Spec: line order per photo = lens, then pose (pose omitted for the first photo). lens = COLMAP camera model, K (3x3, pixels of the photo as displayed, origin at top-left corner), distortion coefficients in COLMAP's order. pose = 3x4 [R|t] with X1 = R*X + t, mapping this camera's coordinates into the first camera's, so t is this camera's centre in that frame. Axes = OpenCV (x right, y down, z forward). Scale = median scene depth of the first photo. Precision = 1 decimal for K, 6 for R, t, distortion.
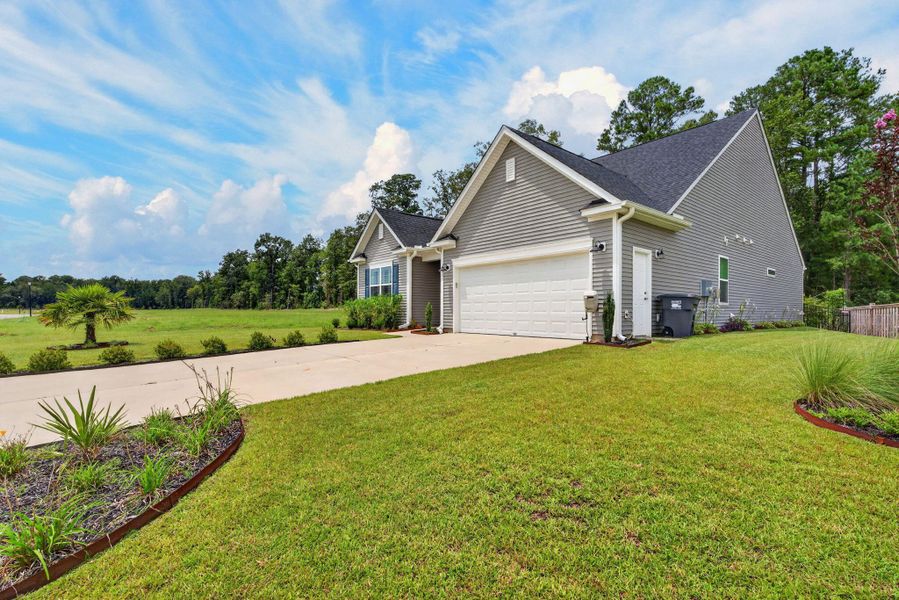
lens RADIAL K [[391.0, 0, 449.5], [0, 391.0, 300.0], [0, 0, 1]] dist [-0.025898, 0.000515]
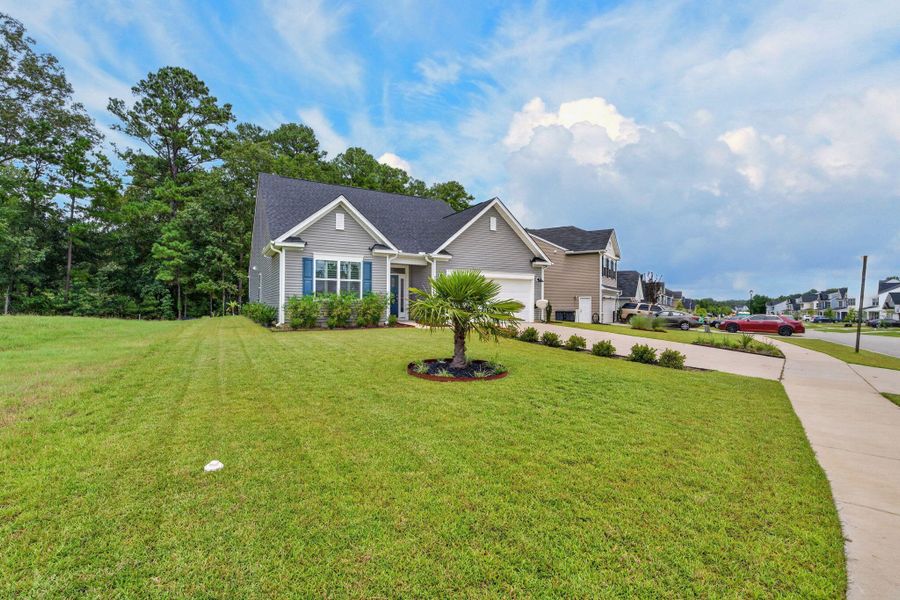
lens RADIAL K [[391.5, 0, 450.0], [0, 391.5, 300.0], [0, 0, 1]] dist [-0.025898, 0.000515]
pose [[0.194008, 0.025140, 0.980678, -1.157414], [-0.024064, 0.999493, -0.020862, 0.024188], [-0.980705, -0.019552, 0.194515, 0.648107]]
